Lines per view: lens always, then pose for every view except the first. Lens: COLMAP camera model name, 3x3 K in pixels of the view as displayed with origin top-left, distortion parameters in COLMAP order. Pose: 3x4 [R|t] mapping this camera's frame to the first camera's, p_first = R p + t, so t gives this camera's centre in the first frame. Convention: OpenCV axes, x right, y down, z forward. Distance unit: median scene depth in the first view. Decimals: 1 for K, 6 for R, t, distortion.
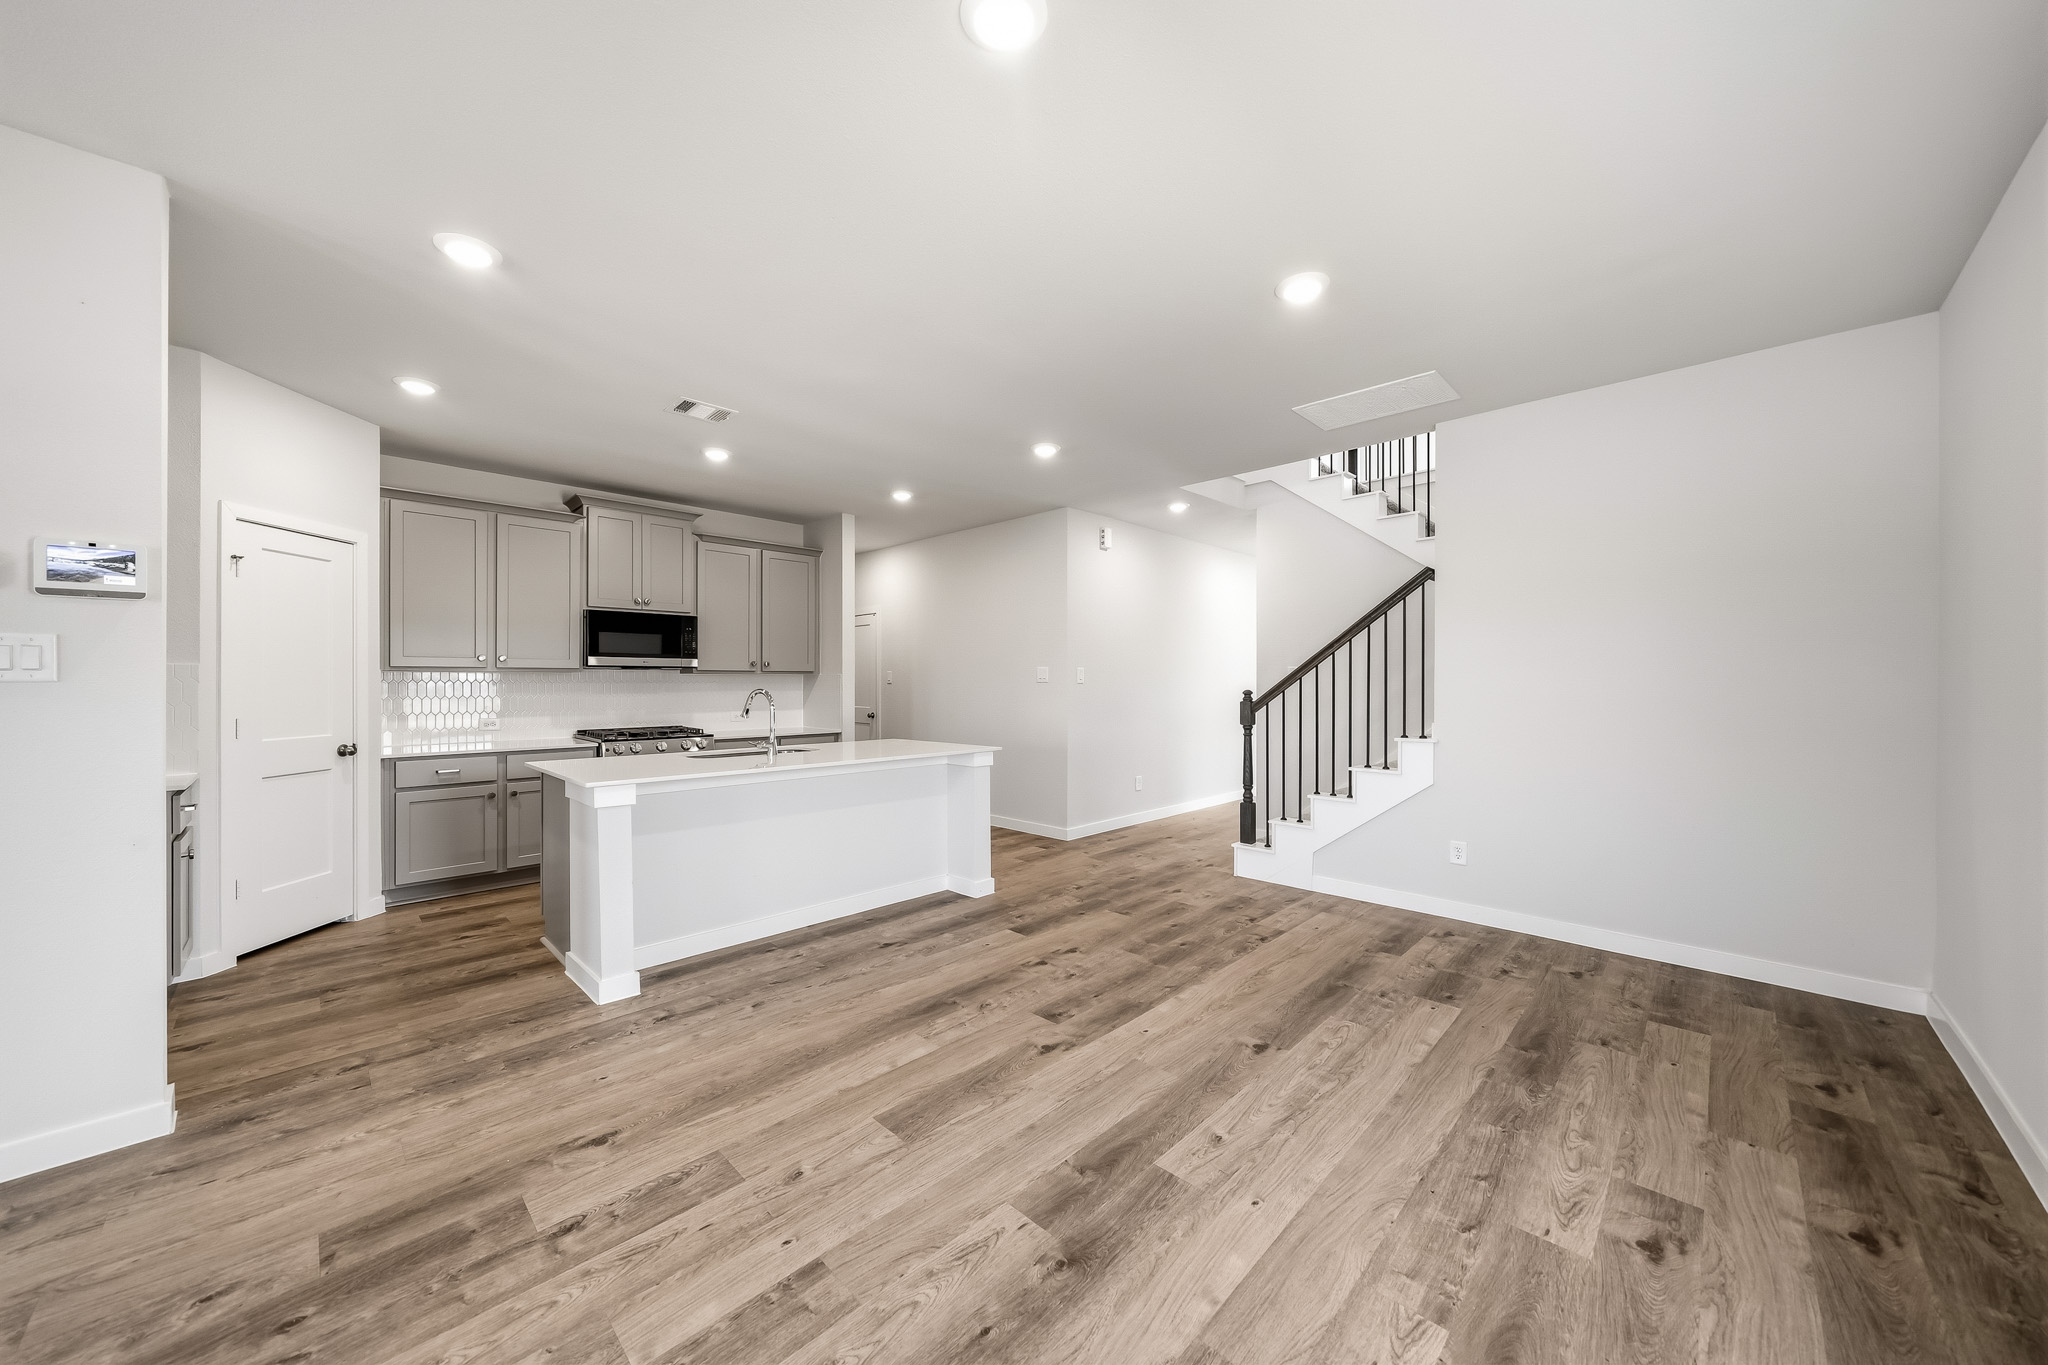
lens RADIAL K [[716.1, 0, 1024.0], [0, 716.1, 682.5], [0, 0, 1]] dist [-0.000964, -0.000048]
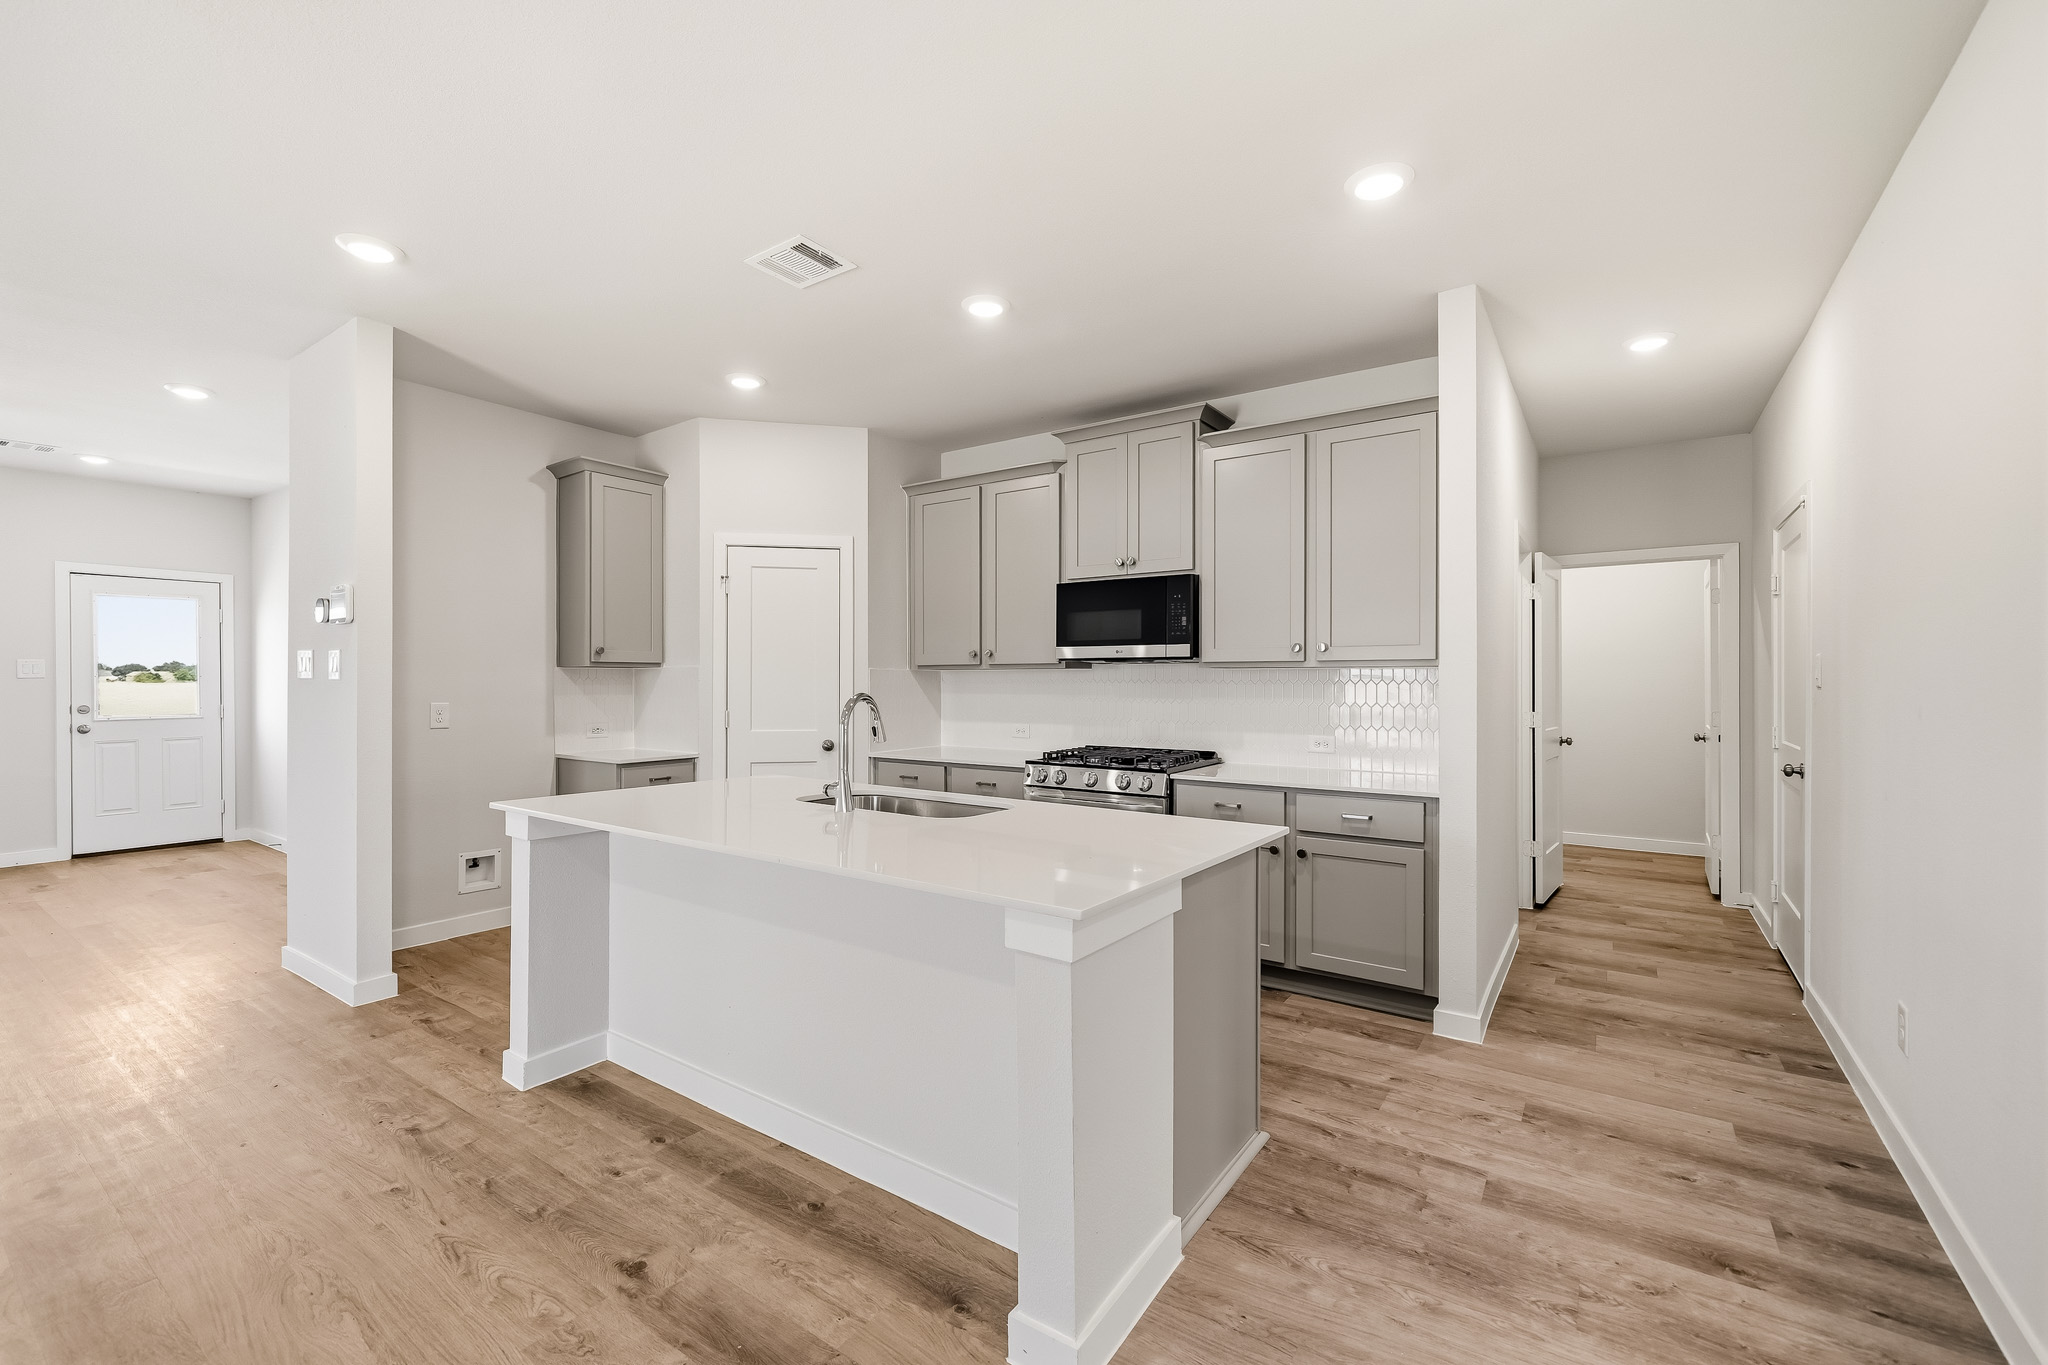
lens RADIAL K [[856.1, 0, 1024.0], [0, 856.1, 682.5], [0, 0, 1]] dist [-0.001036, -0.000120]
pose [[0.165264, 0.000883, -0.986249, 0.391378], [-0.001458, 0.999999, 0.000651, -0.000163], [0.986248, 0.001330, 0.165265, 1.200403]]
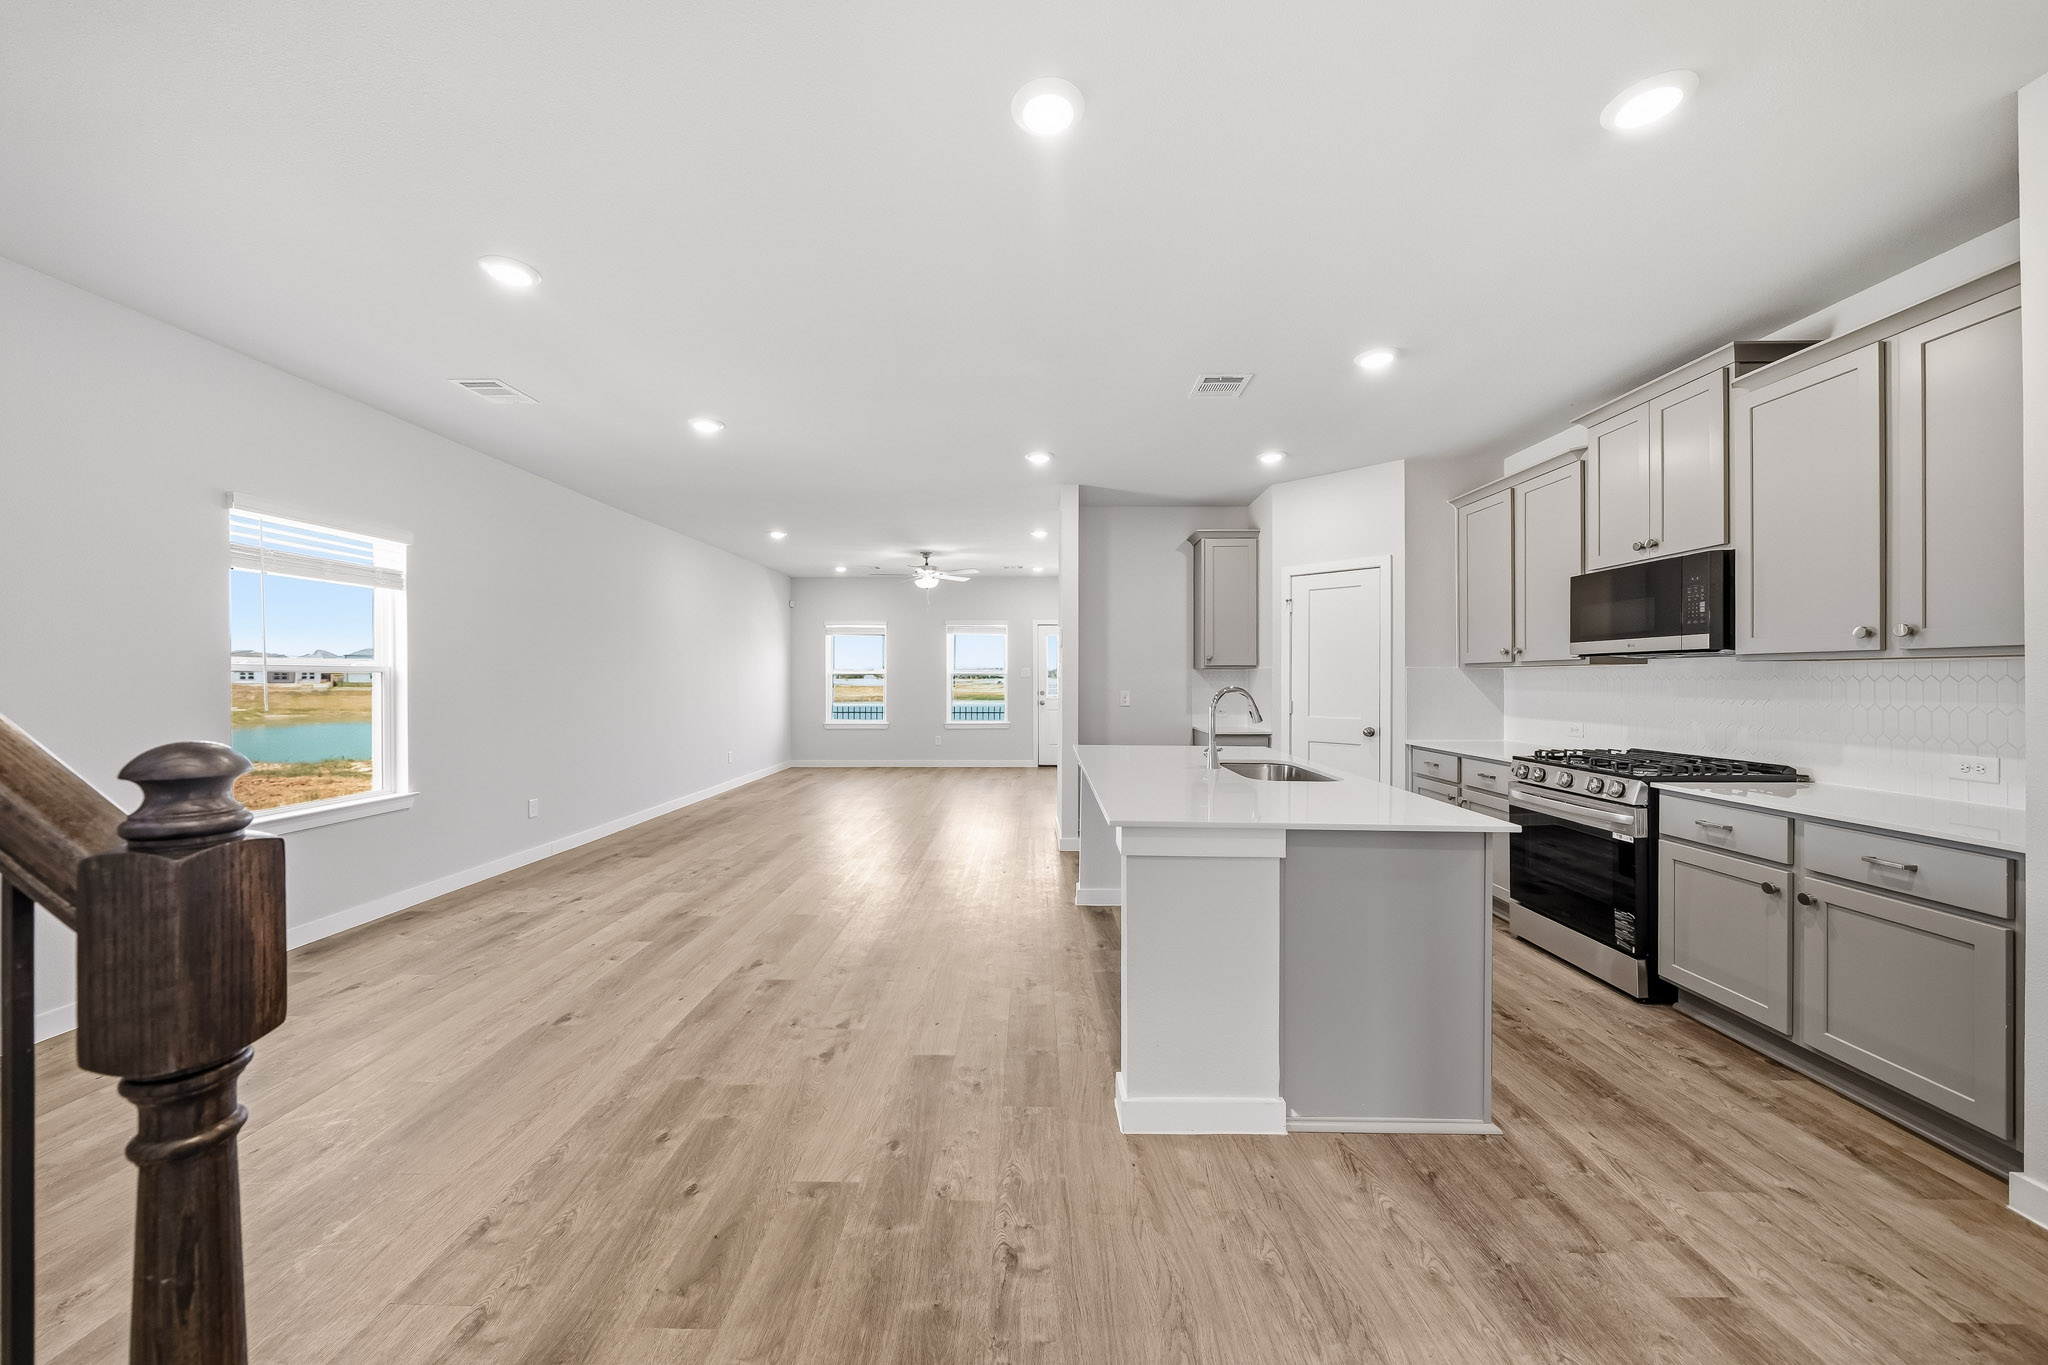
lens RADIAL K [[716.1, 0, 1024.0], [0, 716.1, 682.5], [0, 0, 1]] dist [-0.000964, -0.000048]
pose [[-0.727025, 0.004277, -0.686598, 0.420200], [0.000822, 0.999985, 0.005359, -0.001195], [0.686611, 0.003332, -0.727018, 1.681388]]
